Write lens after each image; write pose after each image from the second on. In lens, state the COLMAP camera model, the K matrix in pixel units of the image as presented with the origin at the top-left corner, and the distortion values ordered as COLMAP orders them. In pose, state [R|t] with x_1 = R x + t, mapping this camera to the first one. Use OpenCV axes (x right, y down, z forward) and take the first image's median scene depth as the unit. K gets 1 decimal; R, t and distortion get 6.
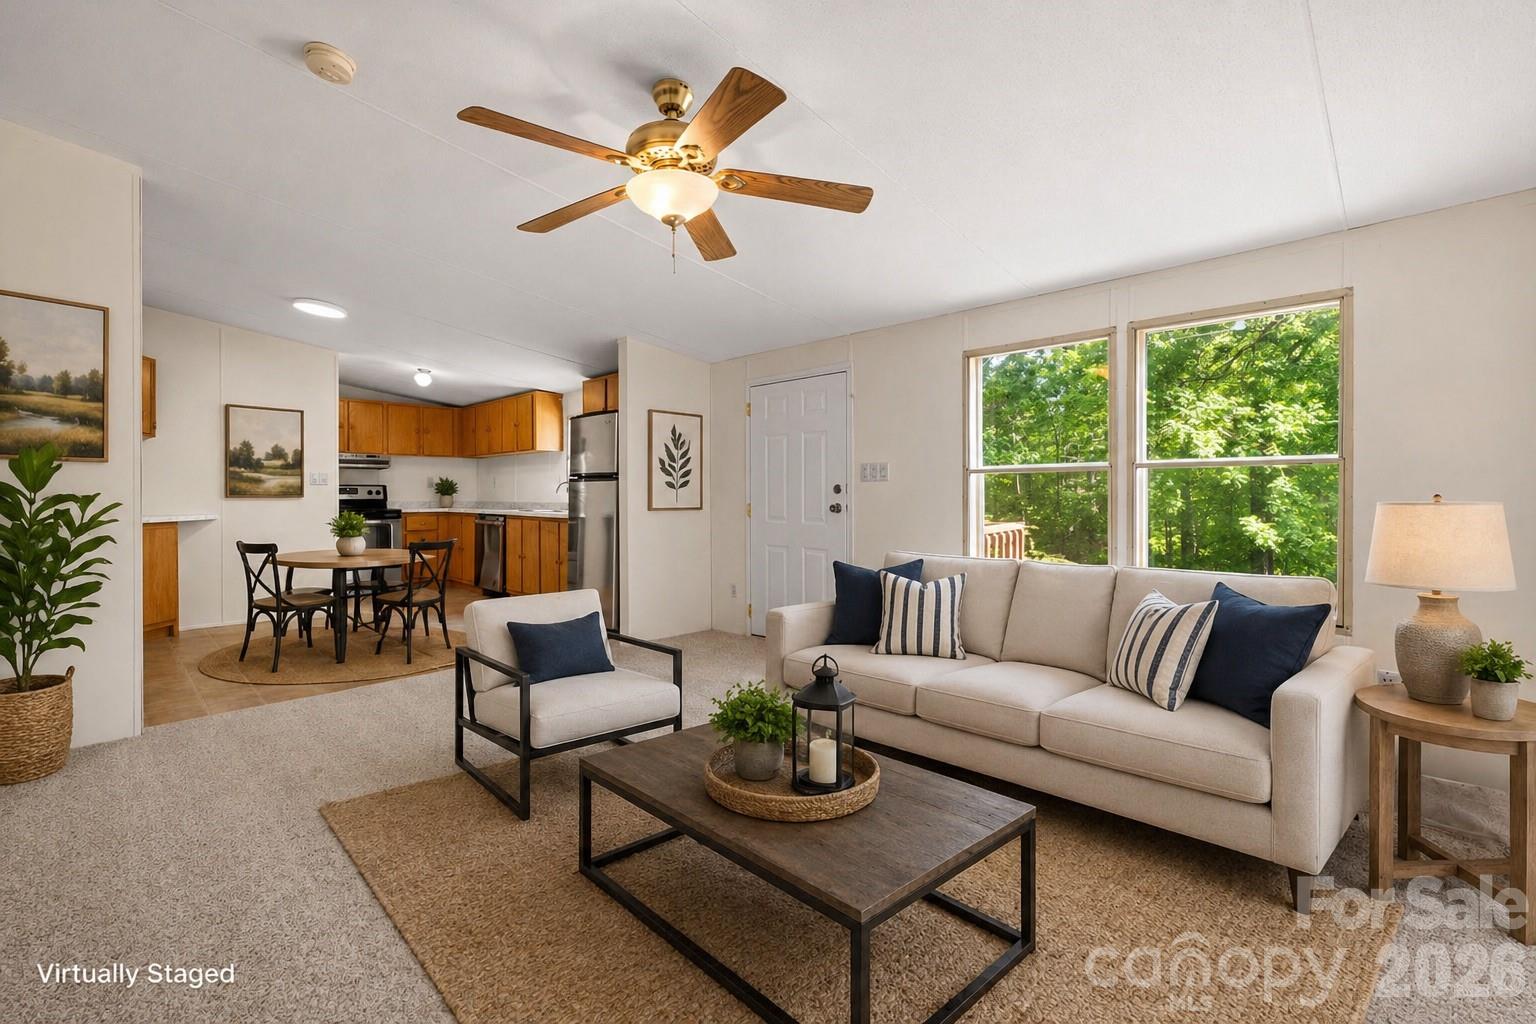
lens RADIAL K [[654.3, 0, 771.1], [0, 654.3, 498.1], [0, 0, 1]] dist [0.001798, 0.000051]
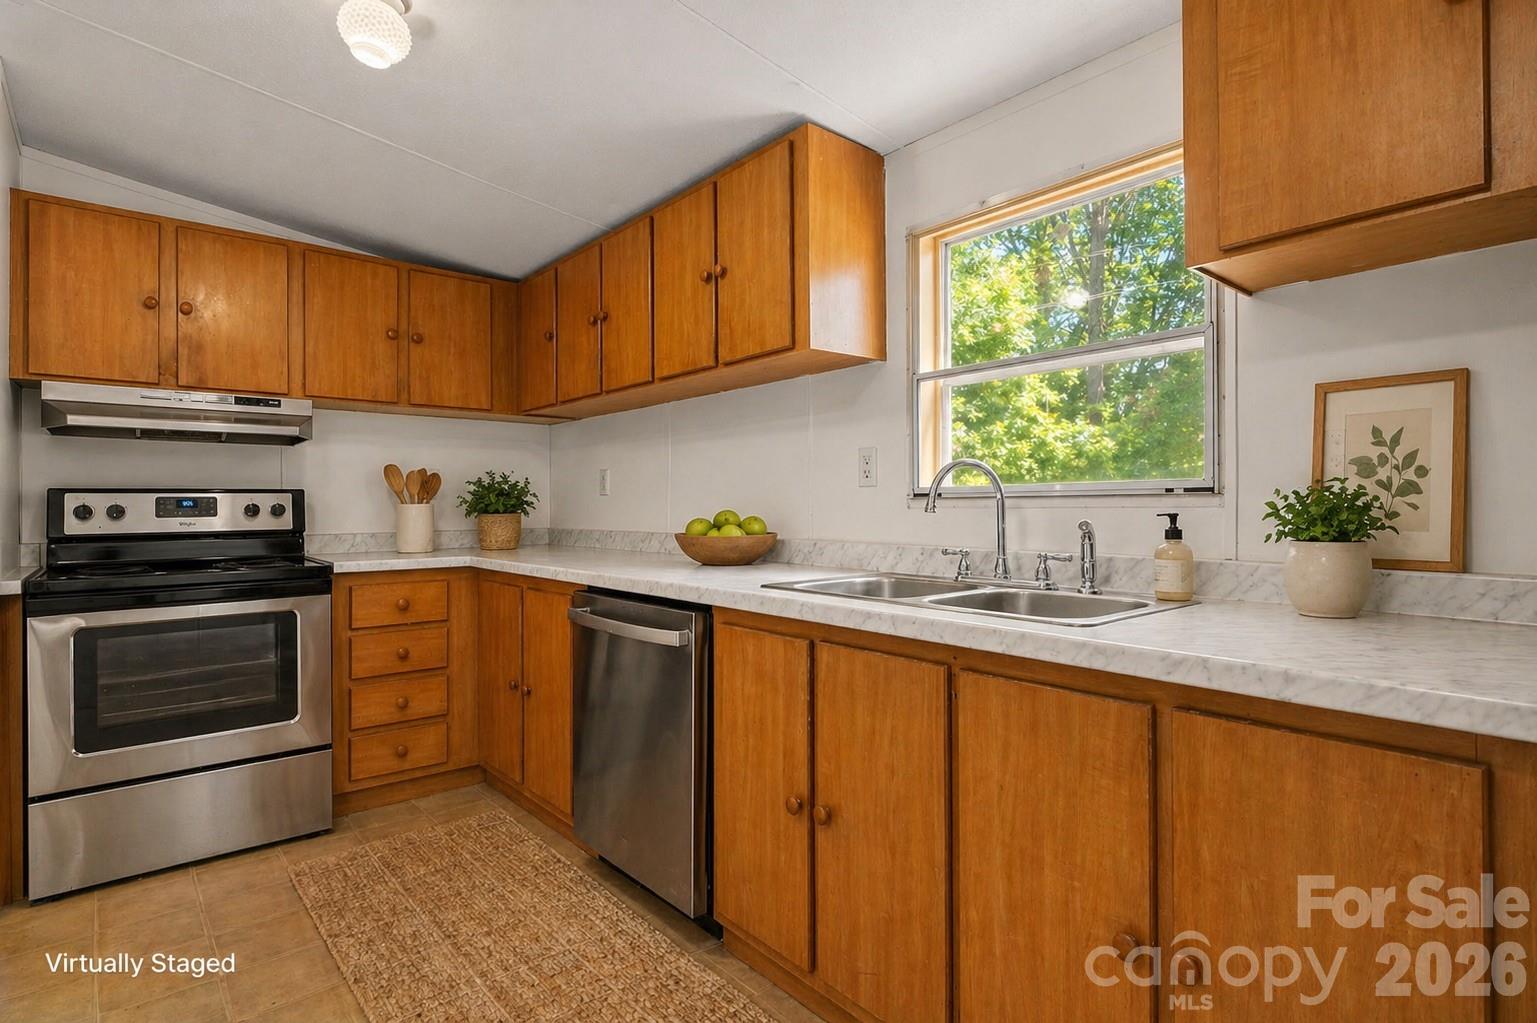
lens RADIAL K [[773.9, 0, 771.6], [0, 773.9, 505.3], [0, 0, 1]] dist [-0.000855, 0.000122]
pose [[0.995549, 0.001658, -0.094233, -0.308416], [-0.002373, 0.999969, -0.007469, -0.008945], [0.094218, 0.007659, 0.995522, 0.627304]]
